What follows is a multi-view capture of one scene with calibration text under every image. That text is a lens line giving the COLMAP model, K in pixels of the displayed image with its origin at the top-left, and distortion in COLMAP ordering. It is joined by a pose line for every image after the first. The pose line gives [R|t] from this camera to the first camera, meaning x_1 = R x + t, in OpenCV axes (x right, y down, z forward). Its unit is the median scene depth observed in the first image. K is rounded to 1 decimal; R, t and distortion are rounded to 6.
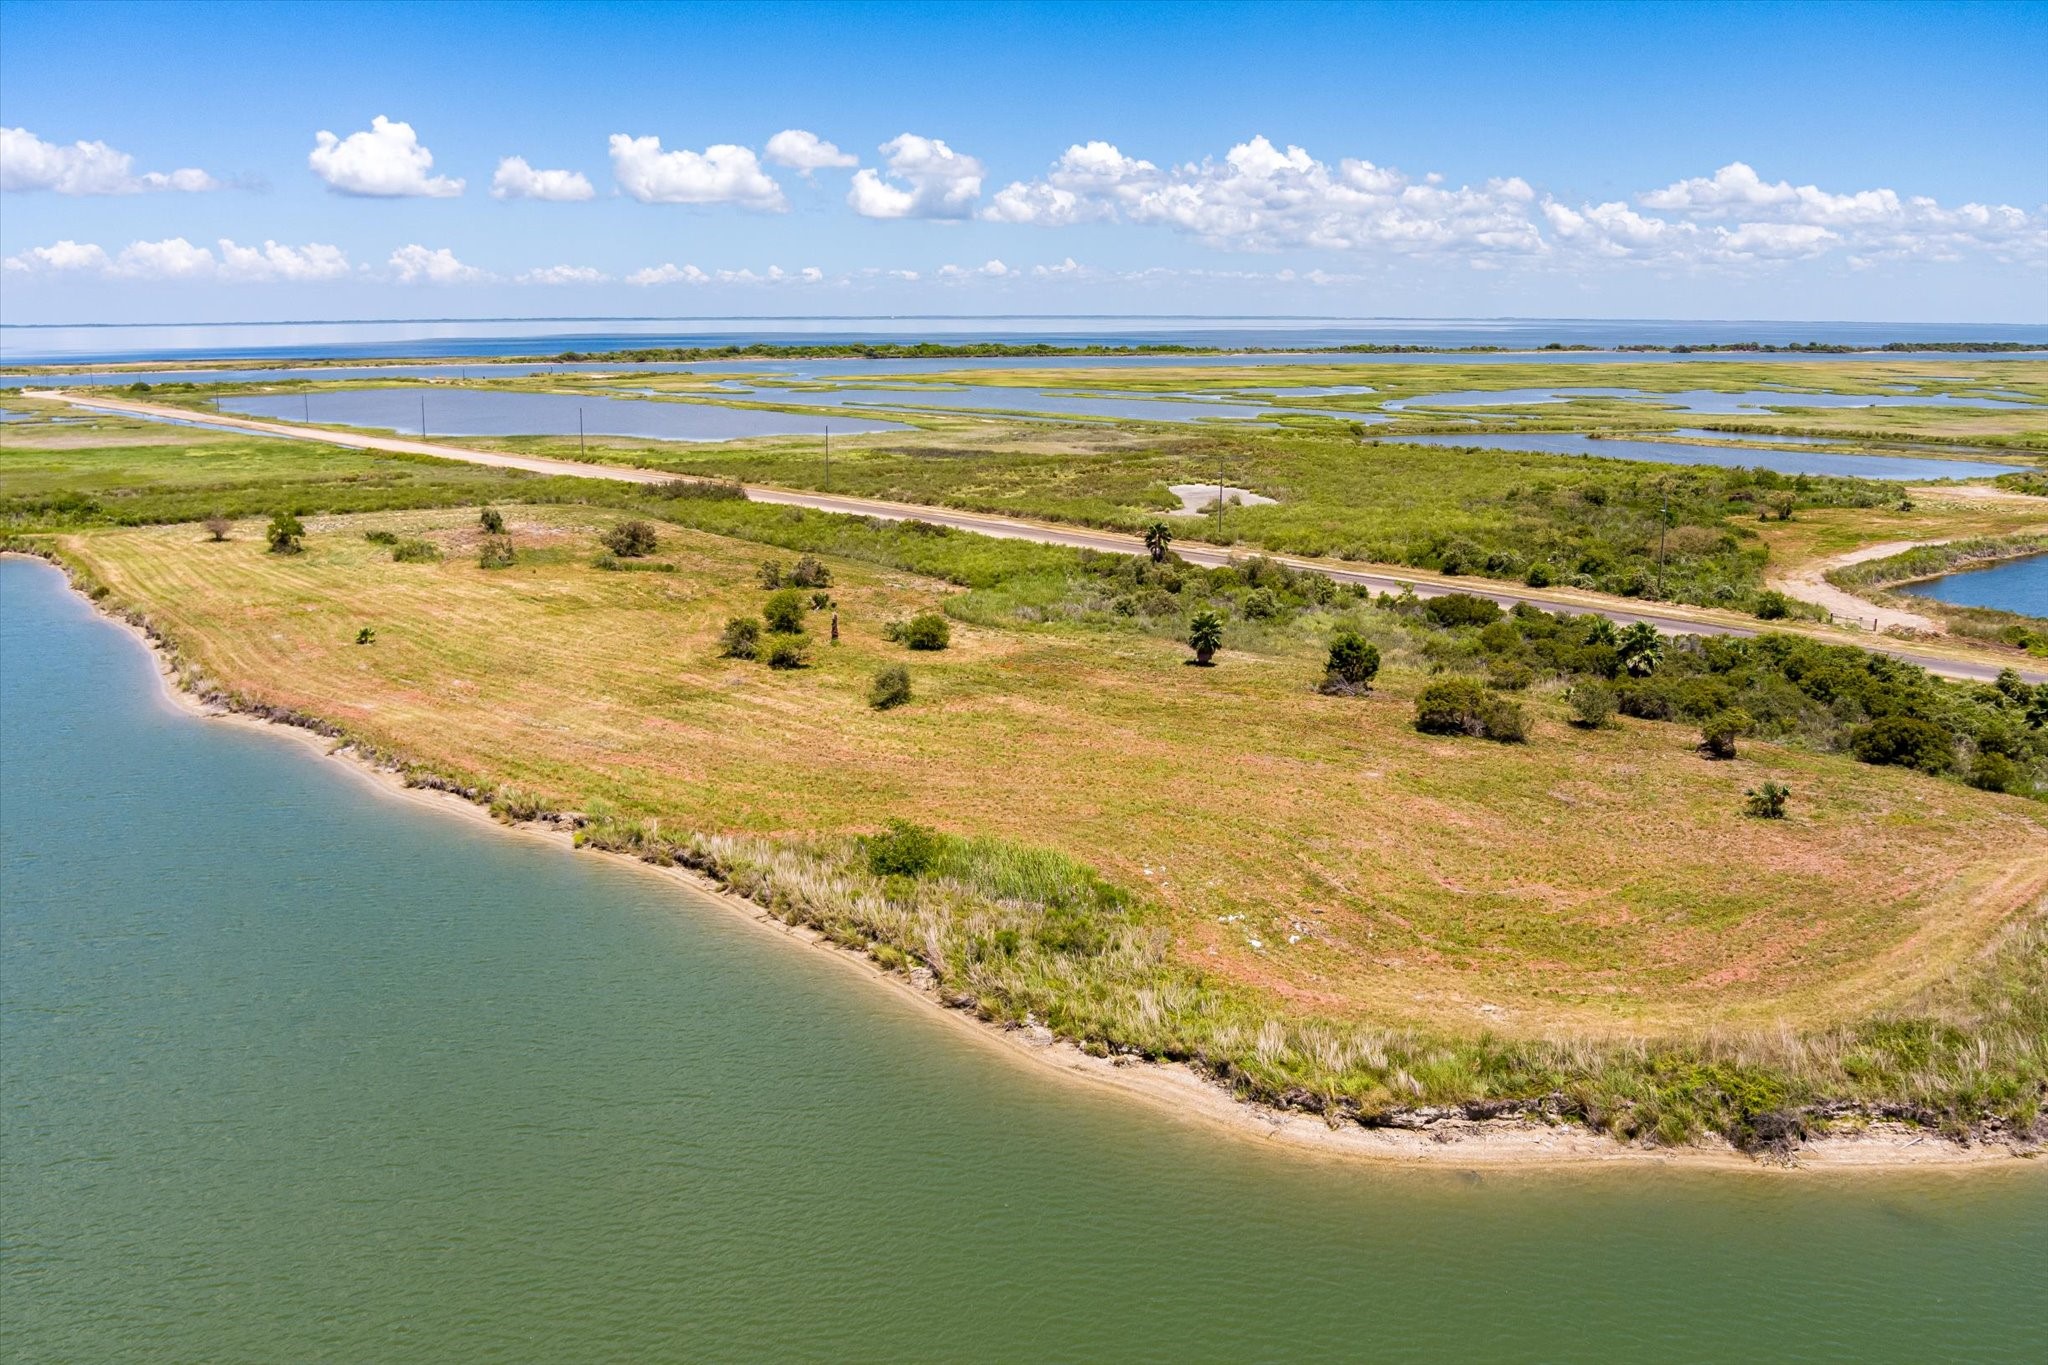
lens RADIAL K [[1634.6, 0, 1024.0], [0, 1634.6, 682.5], [0, 0, 1]] dist [-0.052841, -0.003726]
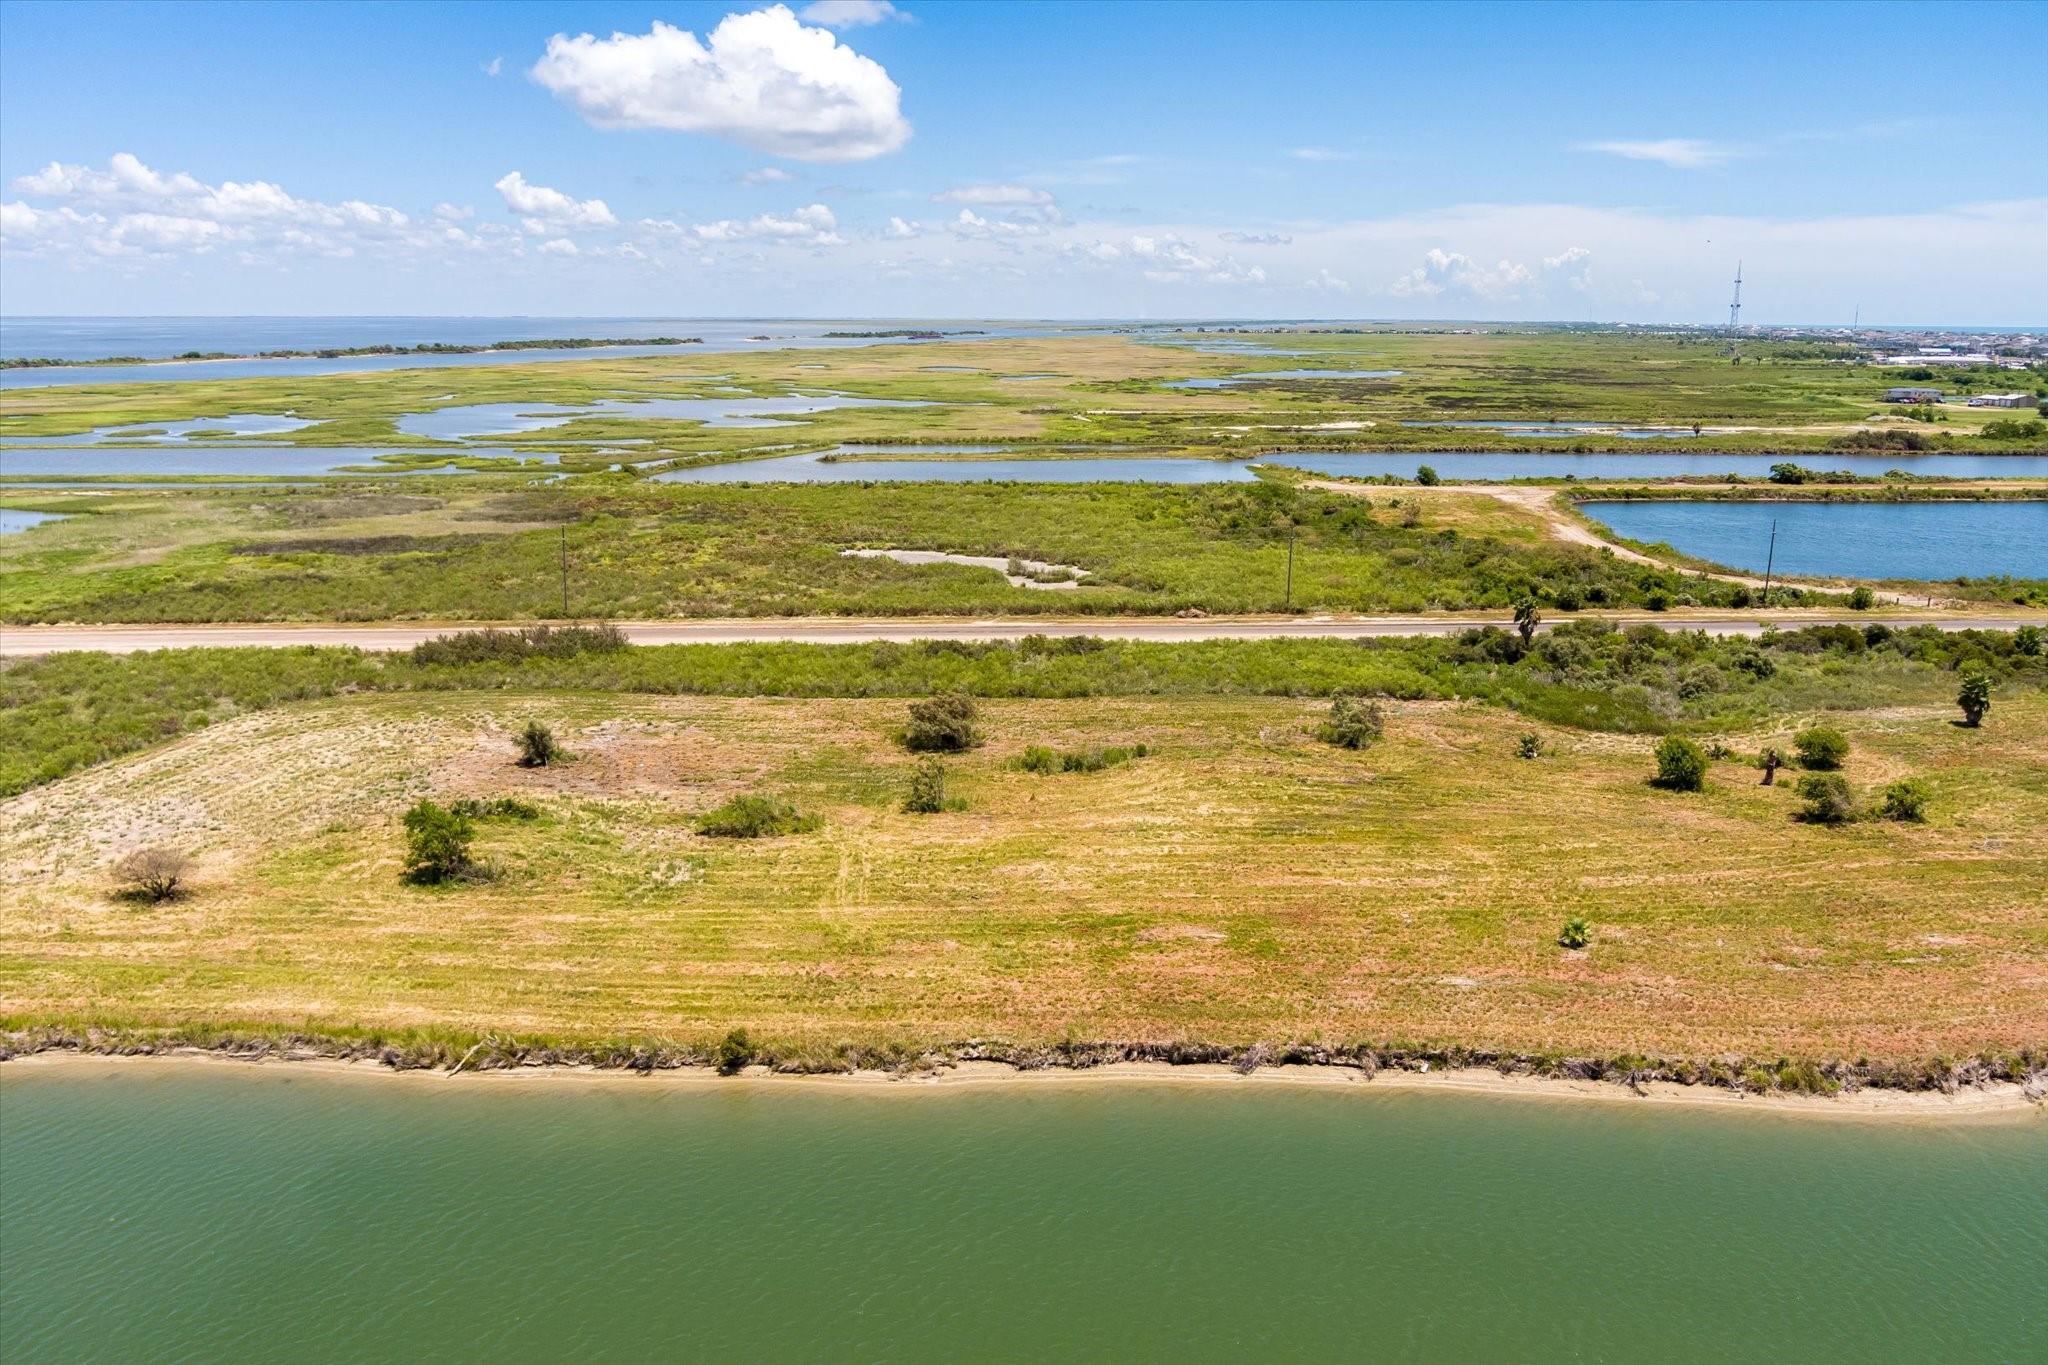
lens RADIAL K [[1642.2, 0, 1024.0], [0, 1642.2, 682.5], [0, 0, 1]] dist [-0.020499, 0.006528]
pose [[0.628082, -0.166638, 0.760095, -0.131306], [0.166623, 0.982946, 0.077811, -0.027239], [-0.760098, 0.077778, 0.645137, 0.097144]]
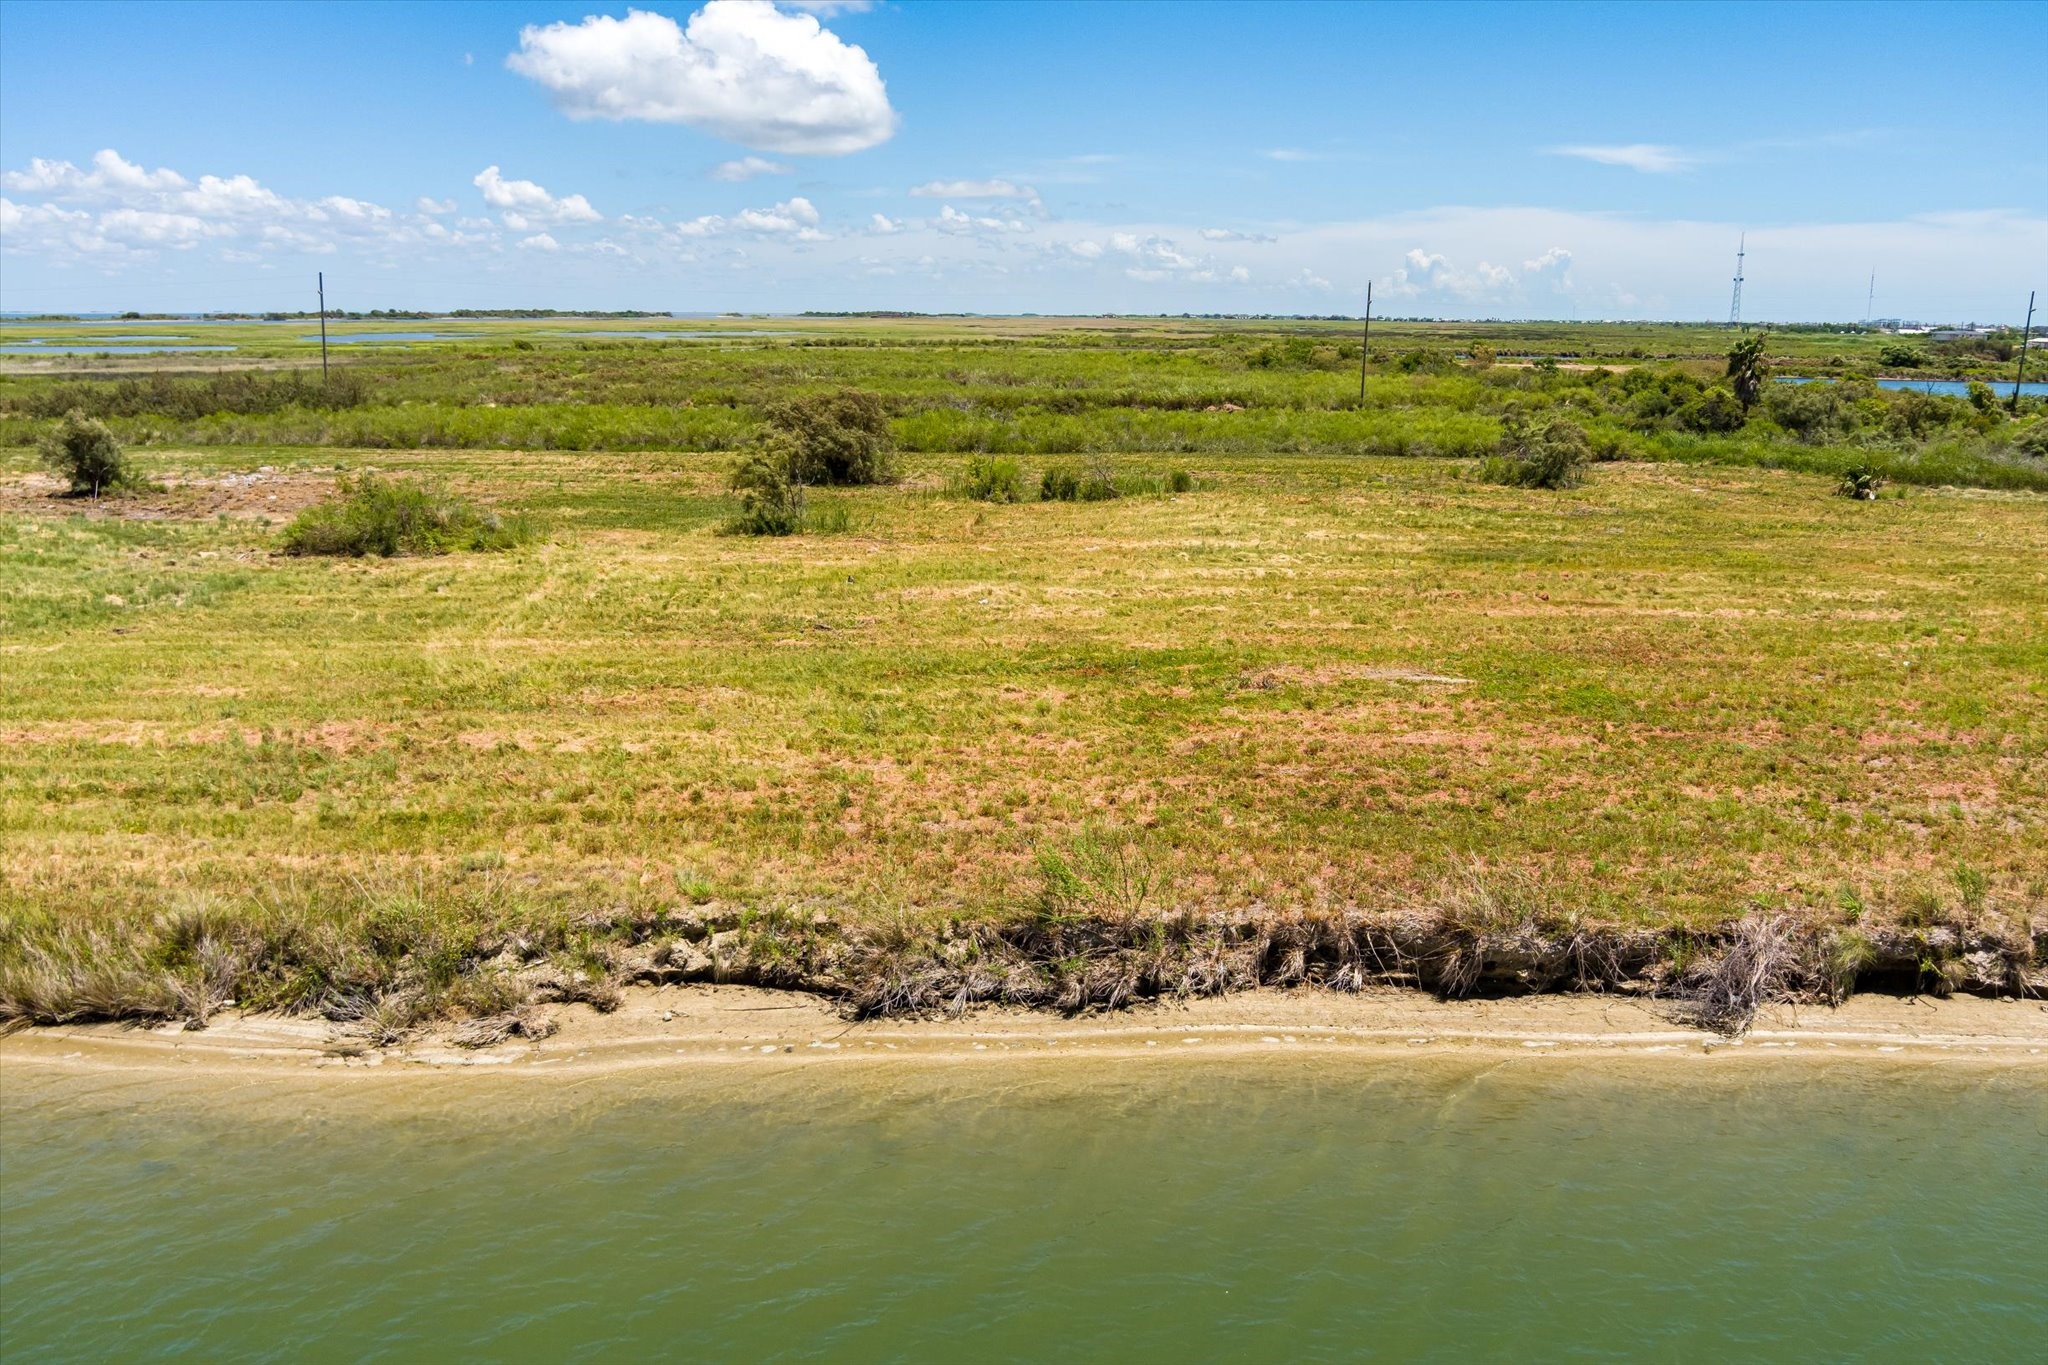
lens RADIAL K [[1661.4, 0, 1022.0], [0, 1661.4, 654.2], [0, 0, 1]] dist [-0.055645, 0.019256]
pose [[0.620782, -0.153421, 0.768825, -0.092848], [0.164021, 0.984379, 0.063997, -0.010208], [-0.766633, 0.086375, 0.636249, 0.130747]]
